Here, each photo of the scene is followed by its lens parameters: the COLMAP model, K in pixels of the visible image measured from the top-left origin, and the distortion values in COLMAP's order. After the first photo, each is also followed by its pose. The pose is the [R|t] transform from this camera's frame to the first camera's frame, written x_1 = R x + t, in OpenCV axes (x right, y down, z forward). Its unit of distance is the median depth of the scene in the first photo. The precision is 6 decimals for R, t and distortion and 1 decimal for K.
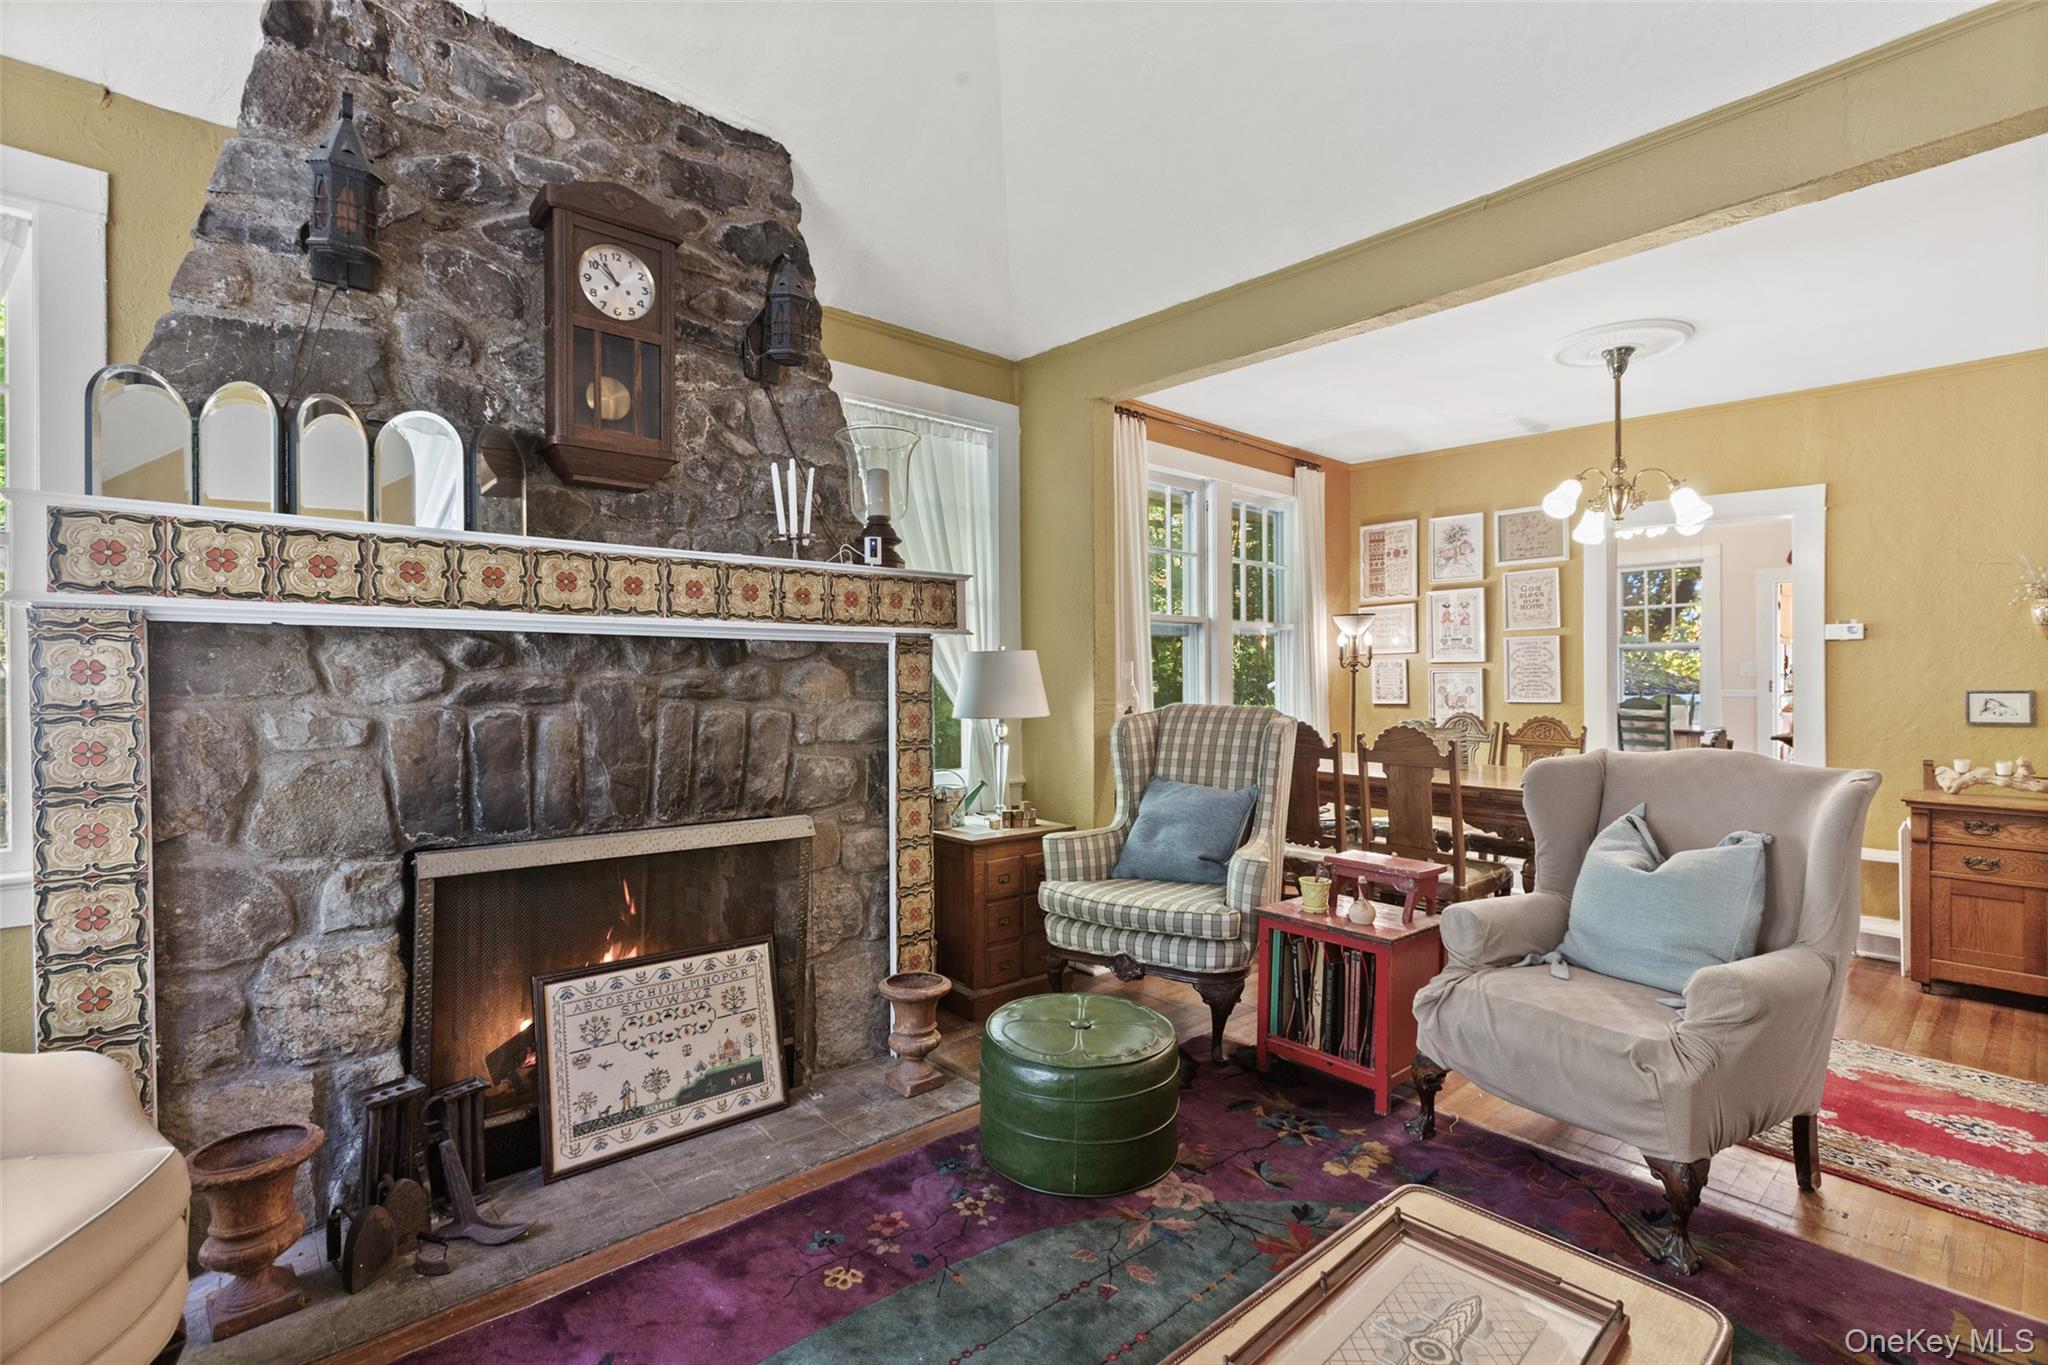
lens RADIAL K [[937.3, 0, 1033.0], [0, 937.3, 670.8], [0, 0, 1]] dist [0.003802, 0.003368]
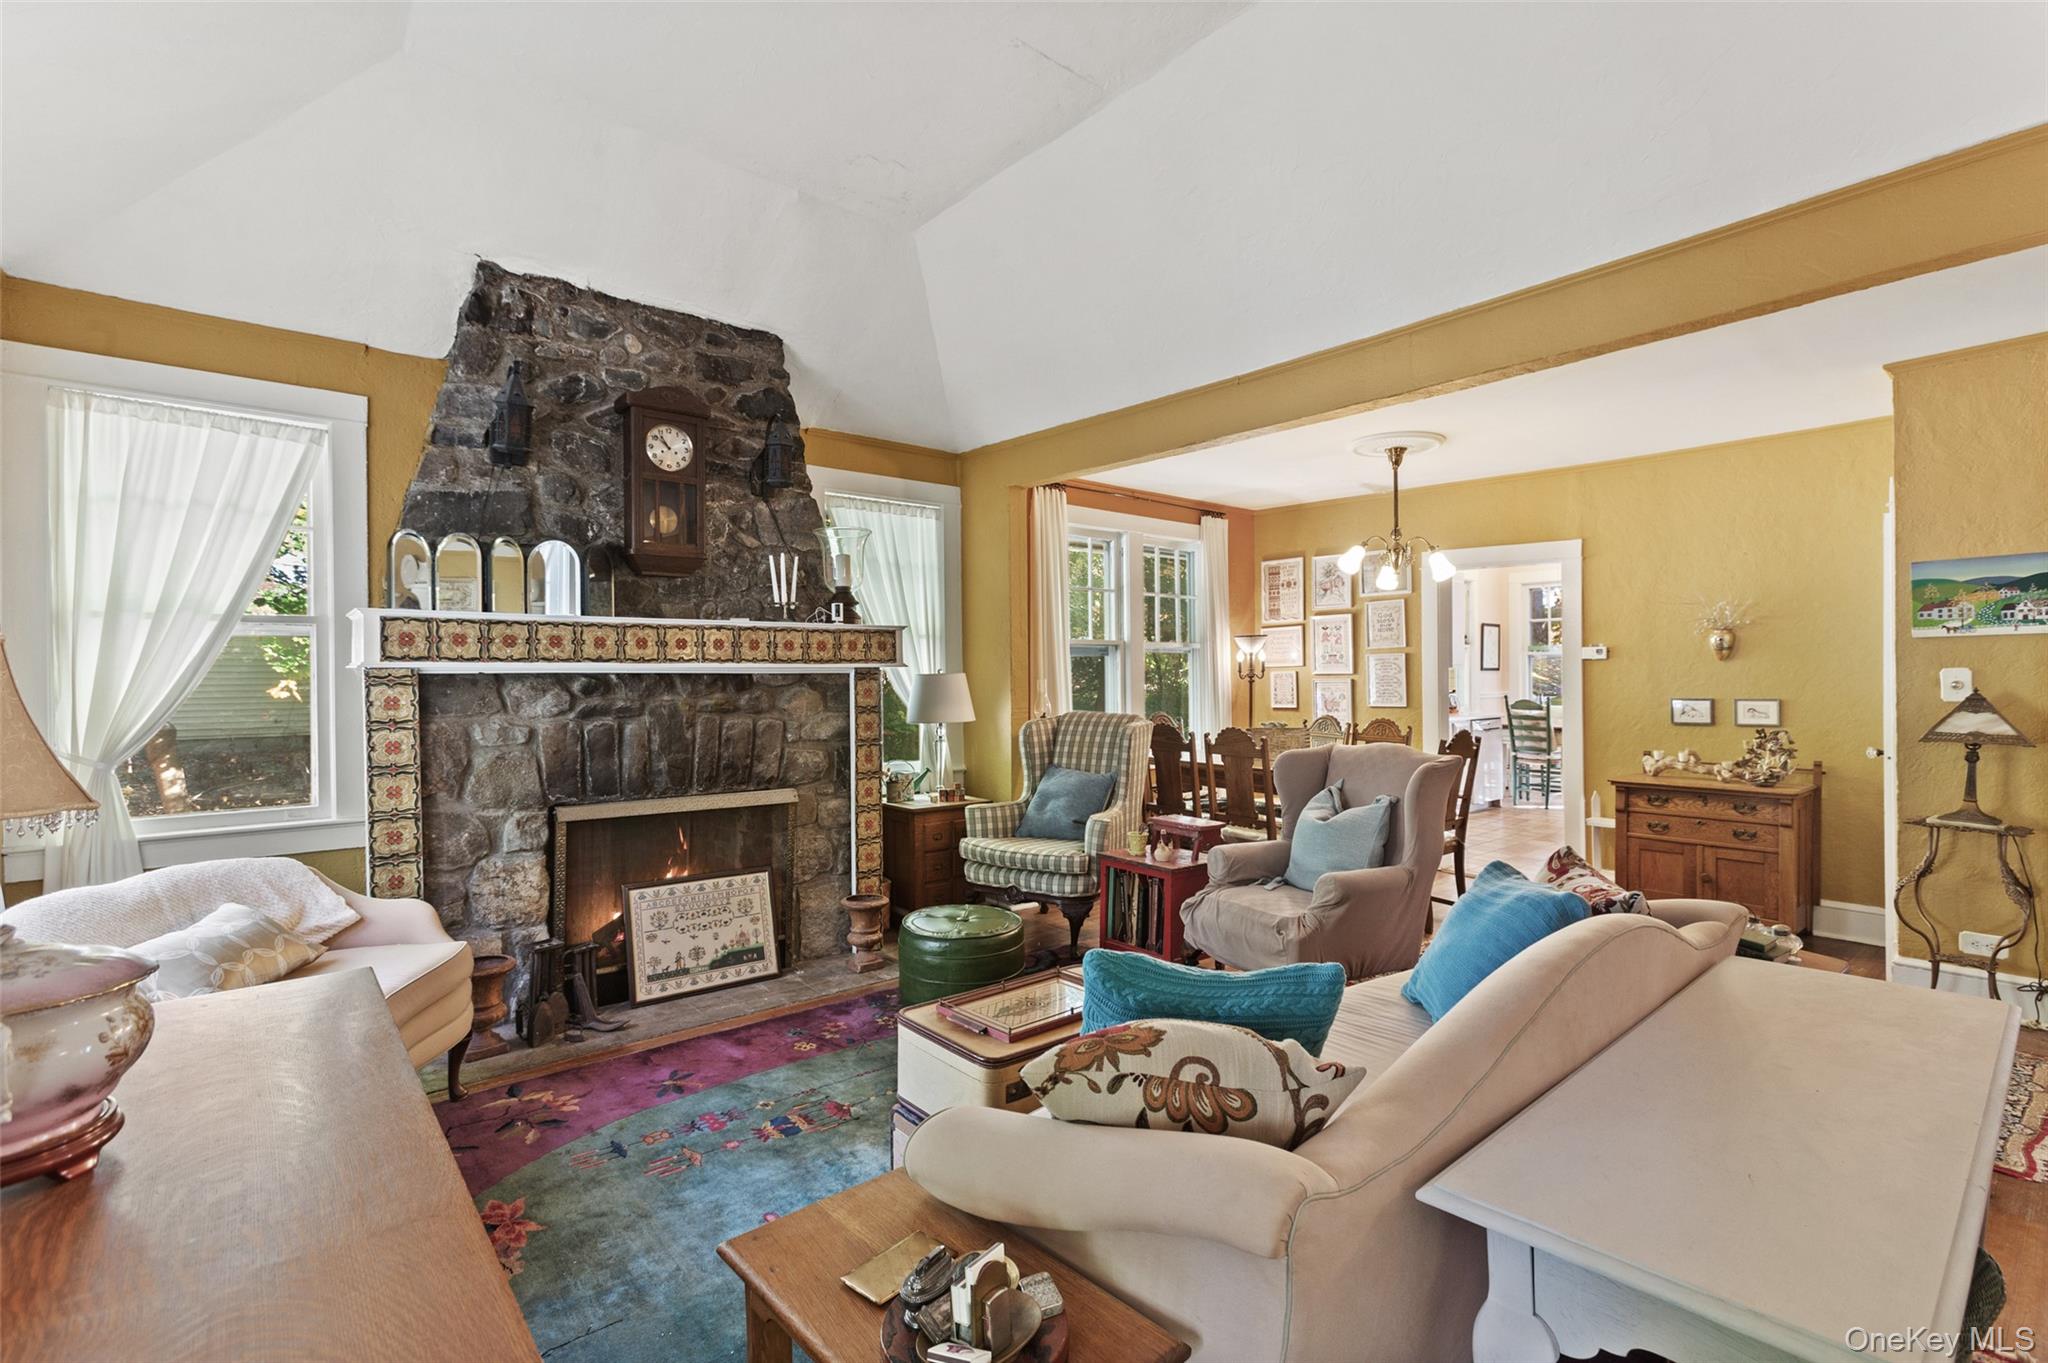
lens RADIAL K [[937.3, 0, 1027.6], [0, 937.3, 666.1], [0, 0, 1]] dist [0.003802, 0.003368]
pose [[0.999536, -0.005723, -0.029904, 0.177294], [0.005630, 0.999979, -0.003208, -0.035634], [0.029922, 0.003038, 0.999548, -0.485818]]
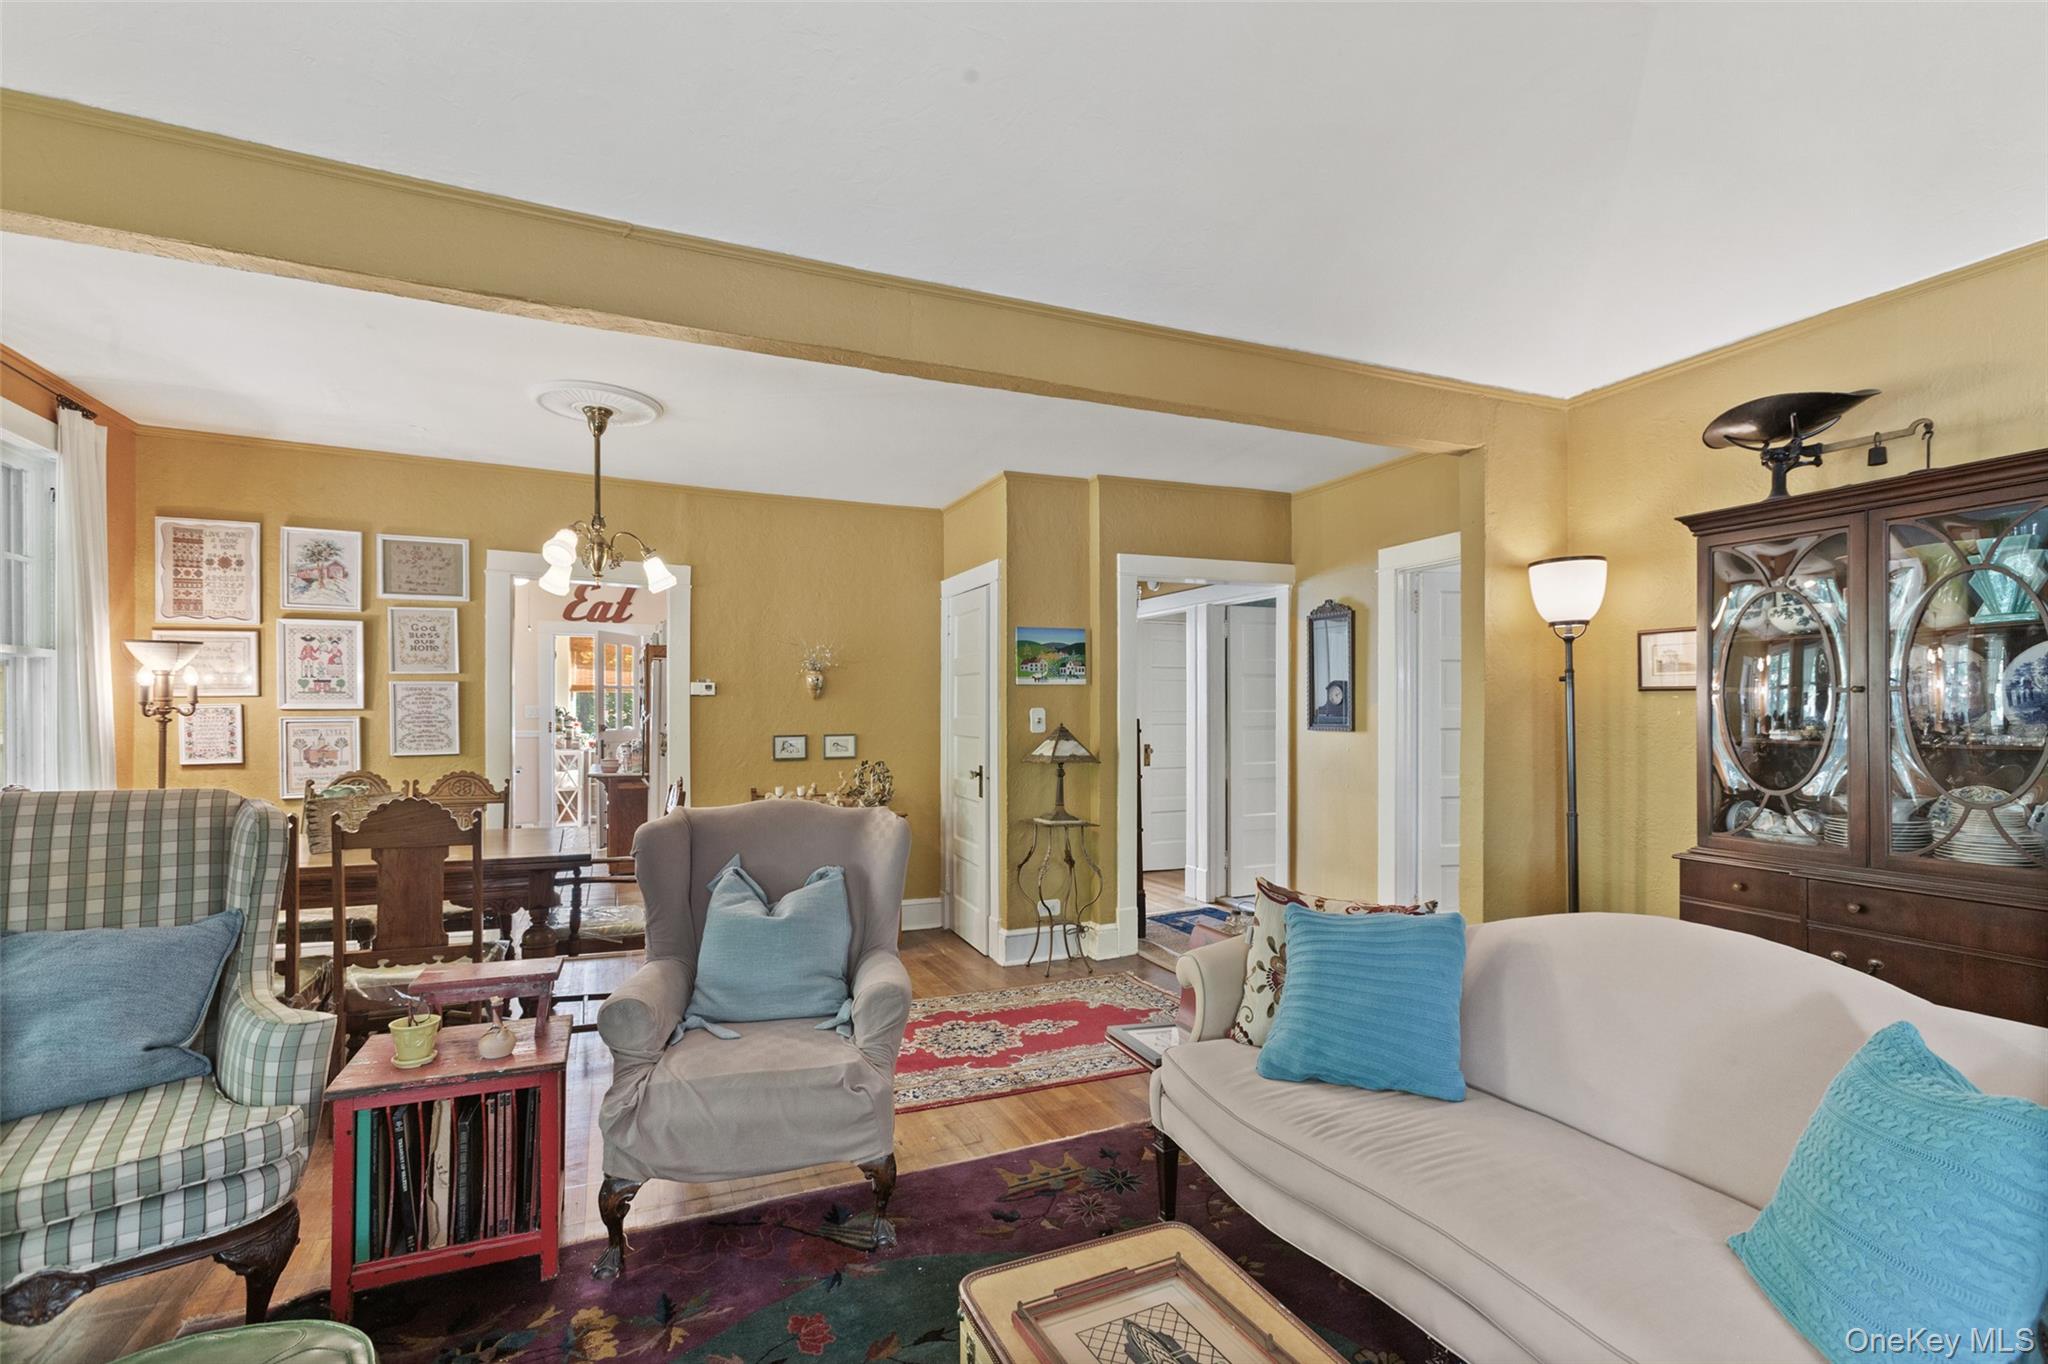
lens RADIAL K [[937.3, 0, 1036.9], [0, 937.3, 705.7], [0, 0, 1]] dist [0.003802, 0.003368]
pose [[0.315697, 0.005794, 0.948842, -0.256002], [-0.007661, 0.999964, -0.003557, -0.027844], [-0.948829, -0.006146, 0.315730, 0.306646]]
